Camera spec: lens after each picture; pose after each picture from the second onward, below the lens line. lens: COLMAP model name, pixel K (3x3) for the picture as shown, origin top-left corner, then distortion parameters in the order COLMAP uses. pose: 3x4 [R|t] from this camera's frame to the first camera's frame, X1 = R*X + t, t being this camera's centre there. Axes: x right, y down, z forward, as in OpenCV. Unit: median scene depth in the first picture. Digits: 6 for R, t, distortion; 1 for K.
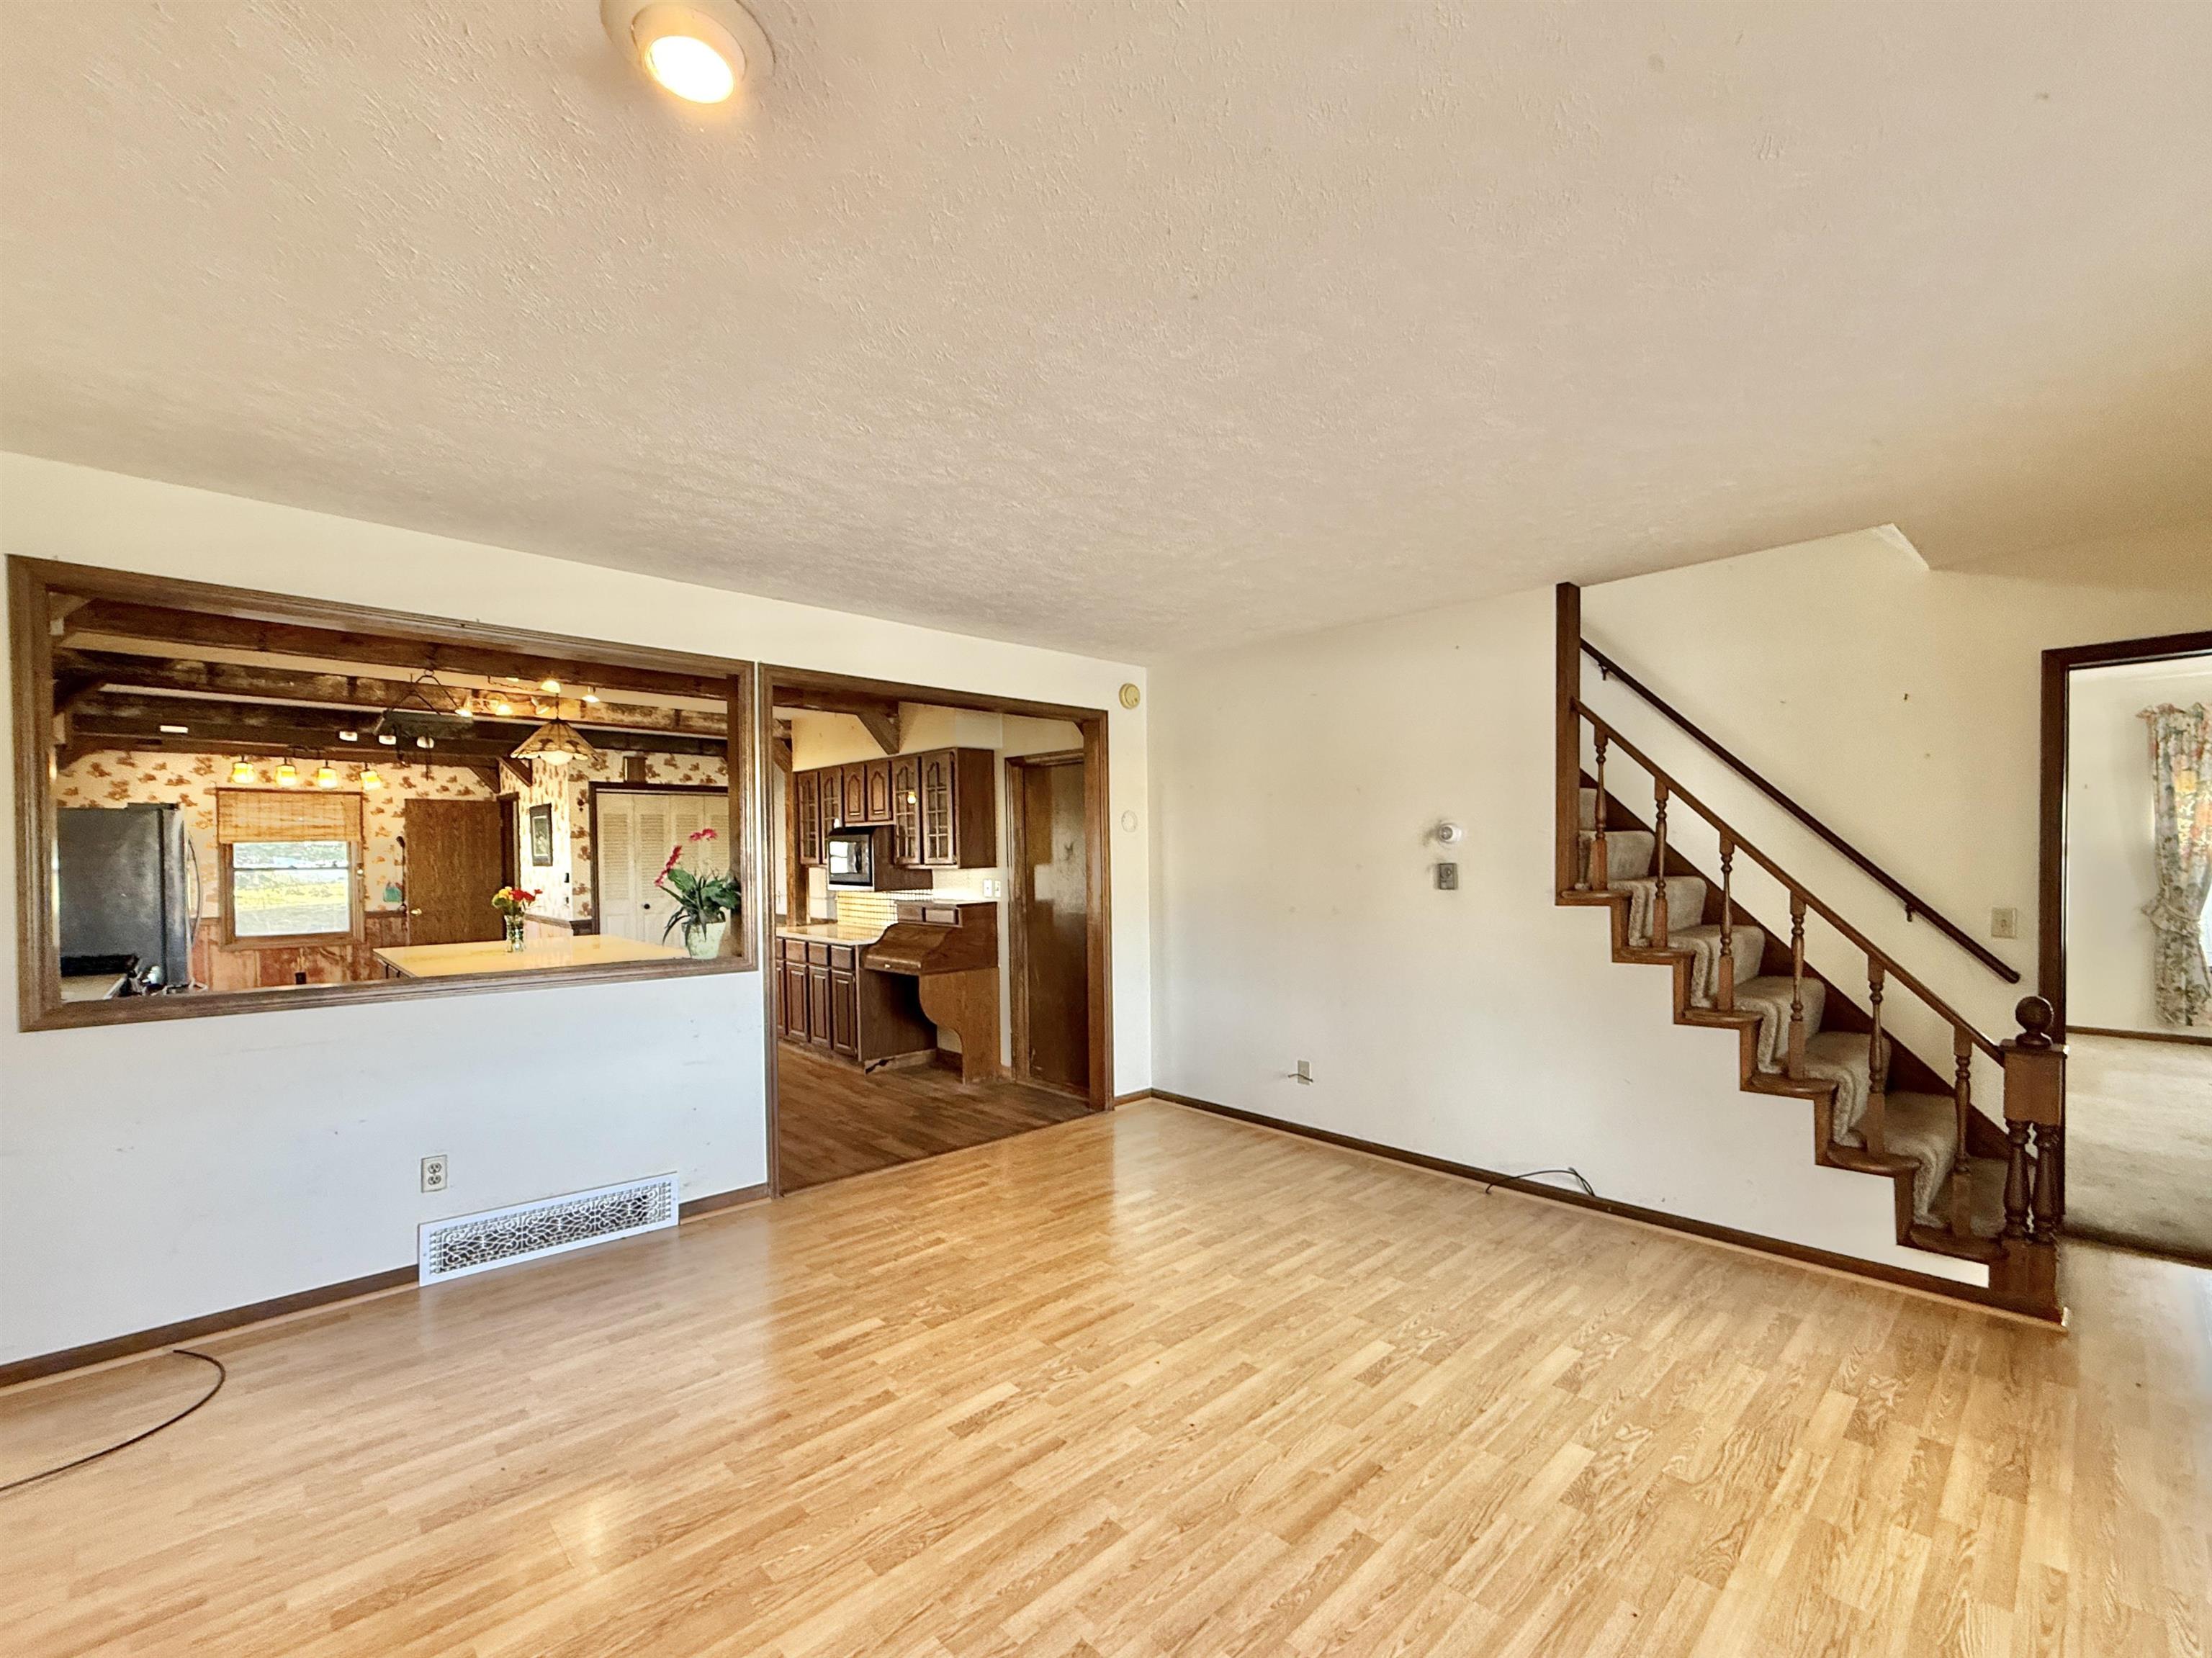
lens RADIAL K [[944.1, 0, 1130.4], [0, 944.1, 870.0], [0, 0, 1]] dist [0.000231, -0.000310]
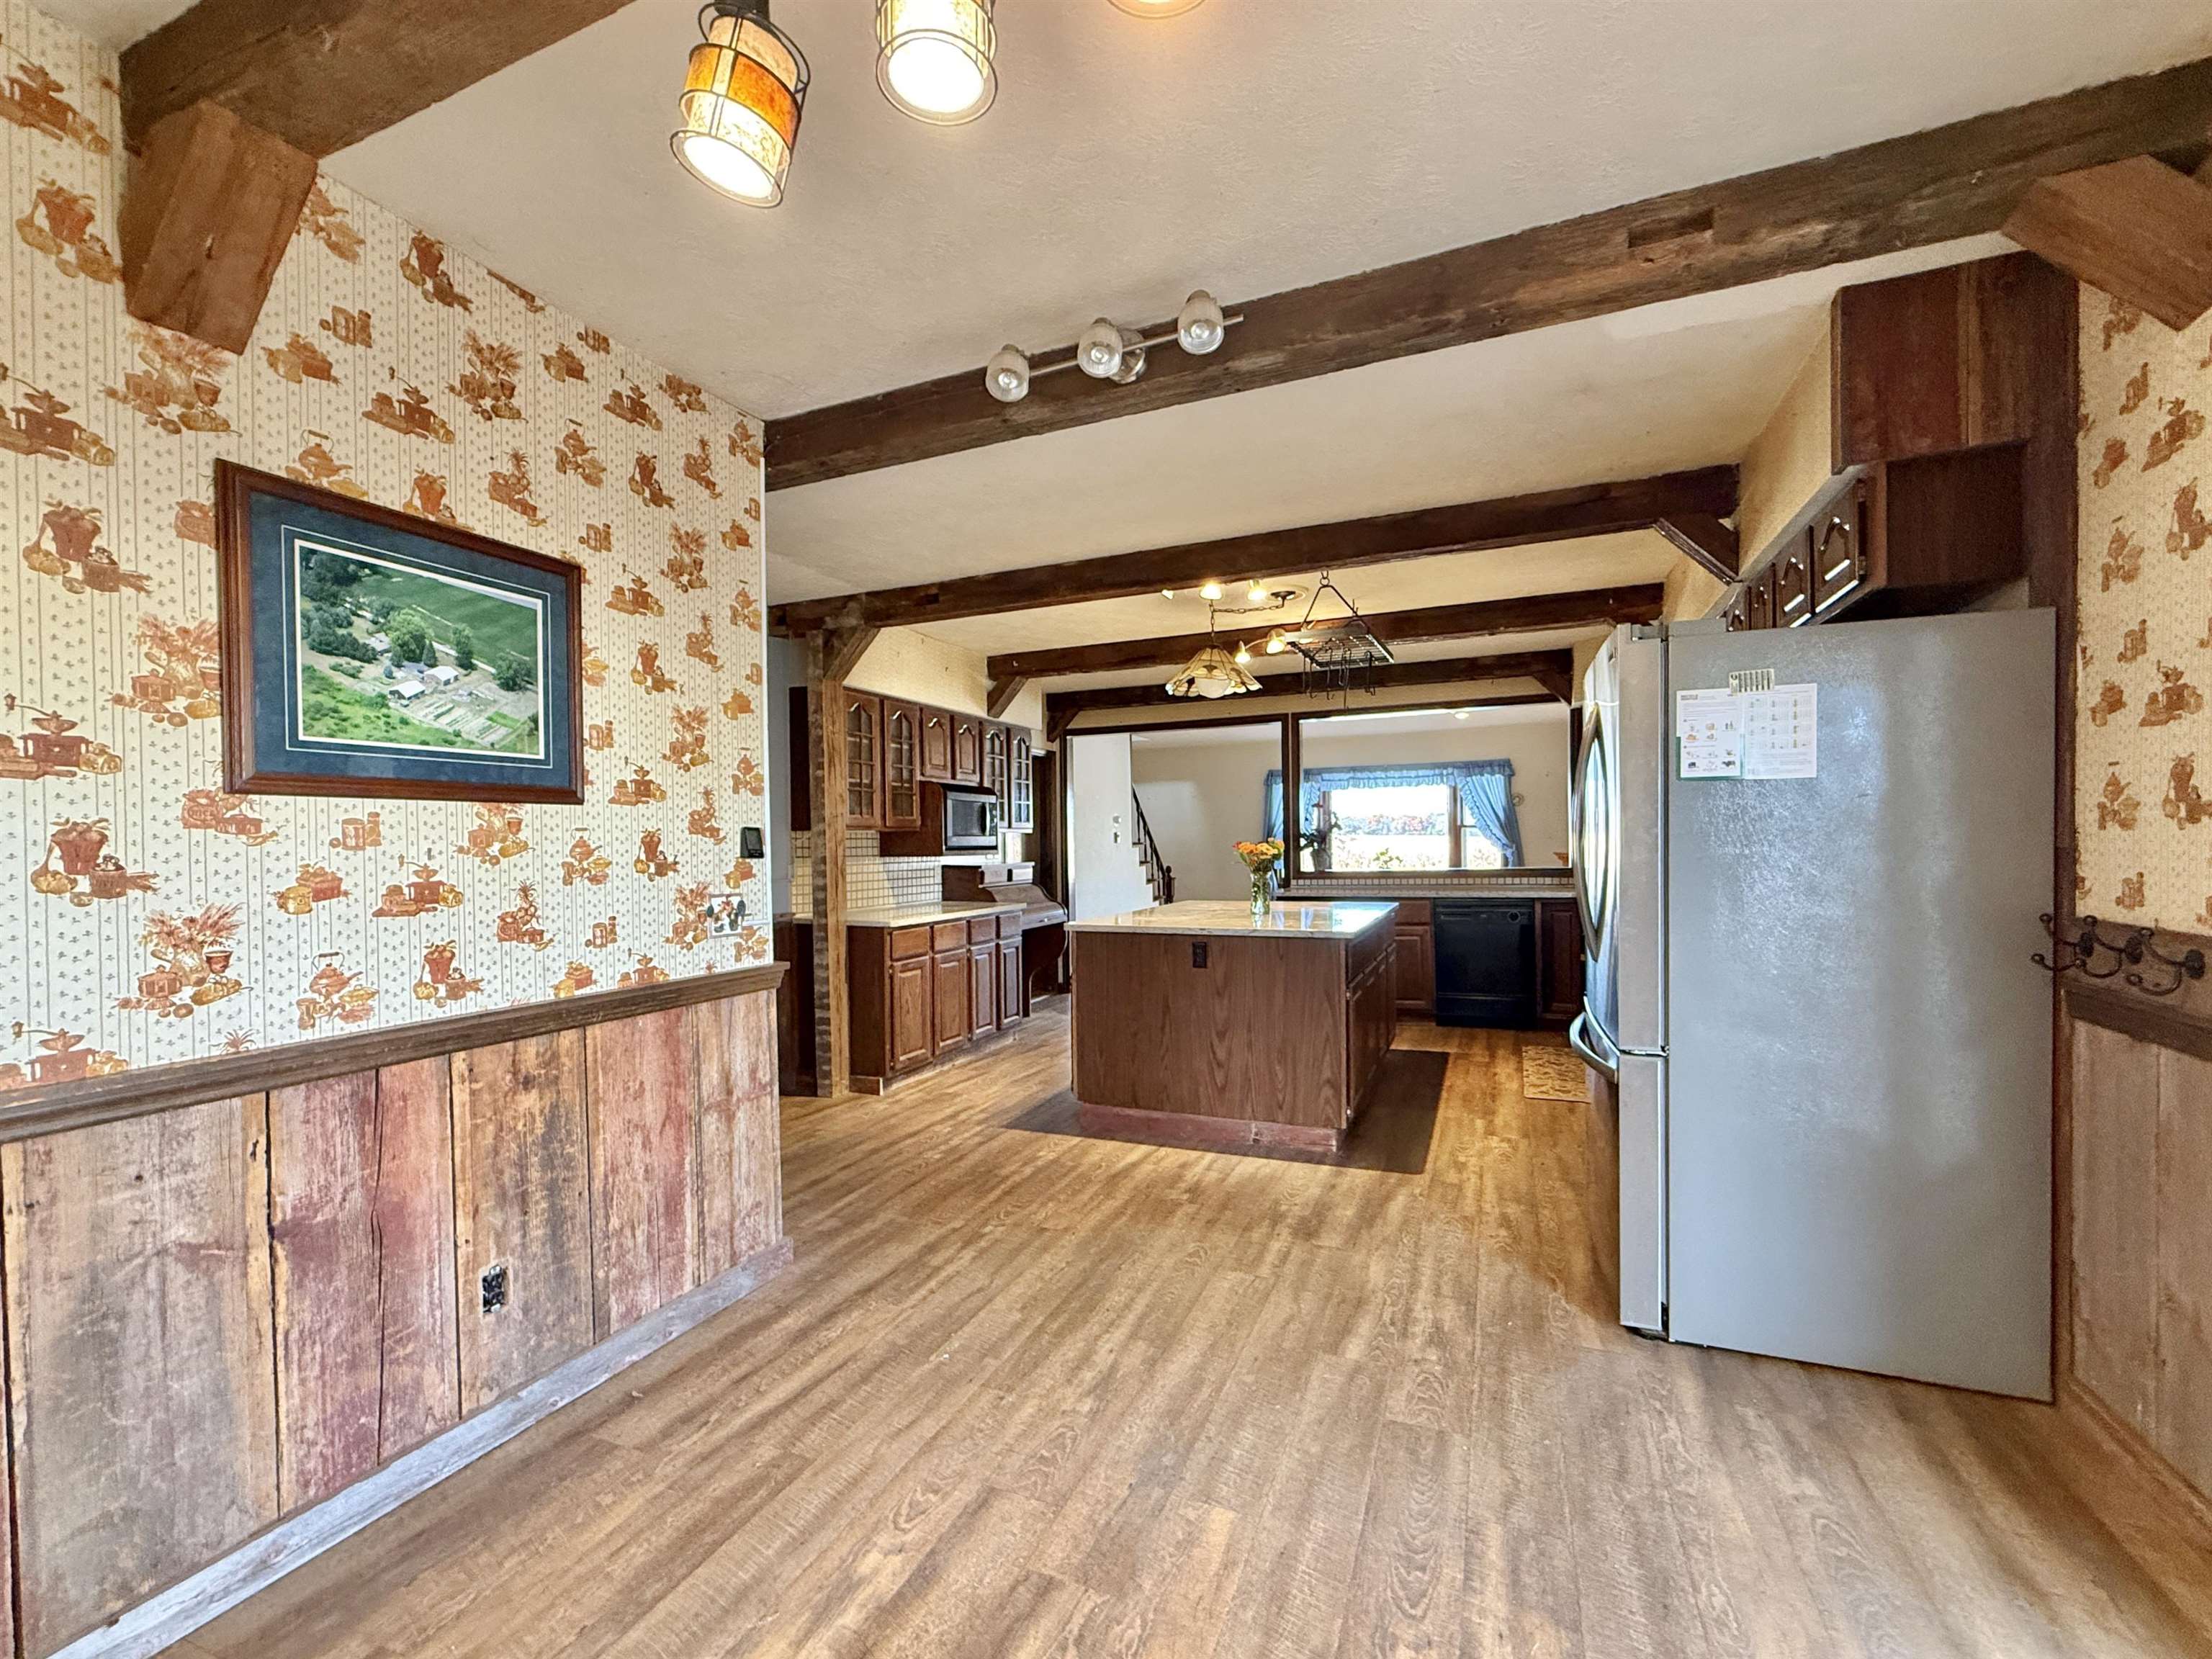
lens RADIAL K [[935.2, 0, 1109.0], [0, 935.2, 854.8], [0, 0, 1]] dist [-0.000940, -0.000044]
pose [[-0.396315, 0.004258, 0.918105, -1.212379], [0.033833, 0.999378, 0.009969, 0.017197], [-0.917491, 0.035014, -0.396213, 1.285852]]
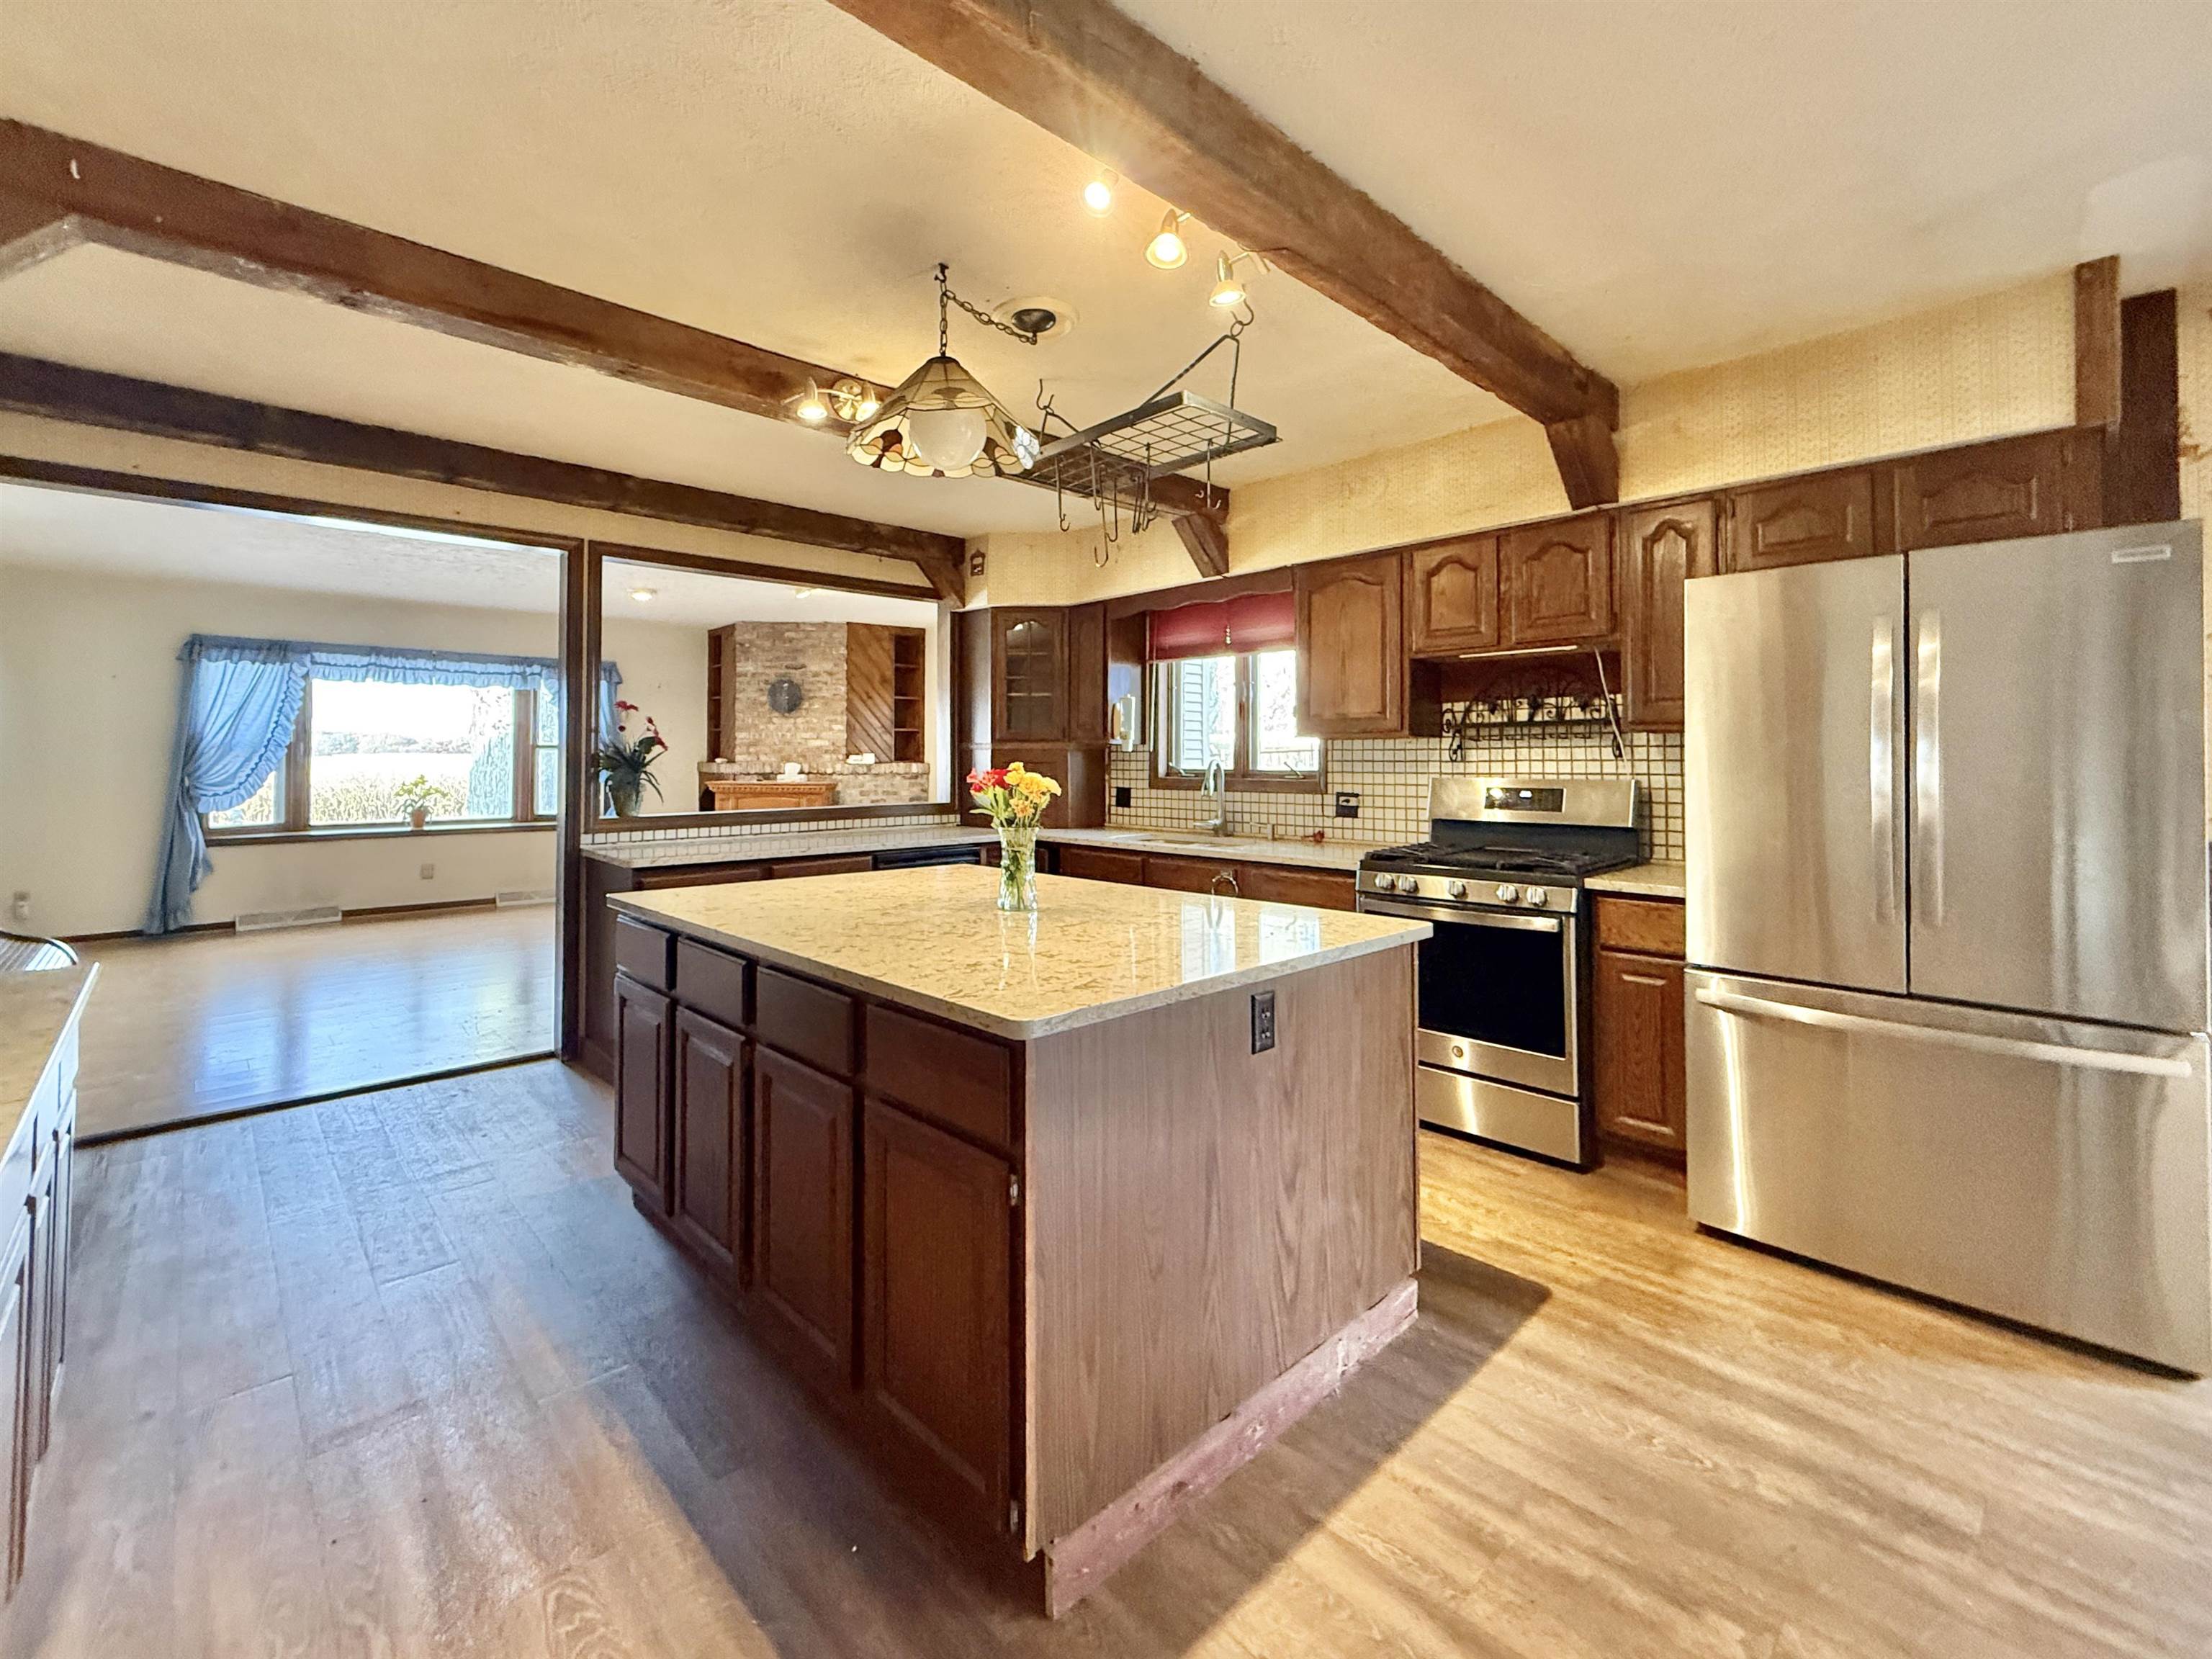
lens RADIAL K [[951.6, 0, 1068.7], [0, 951.6, 744.4], [0, 0, 1]] dist [-0.001072, -0.000192]
pose [[-0.999695, 0.008119, 0.023334, -0.603080], [0.008076, 0.999966, -0.001930, 0.008795], [-0.023348, -0.001741, -0.999726, 1.271317]]
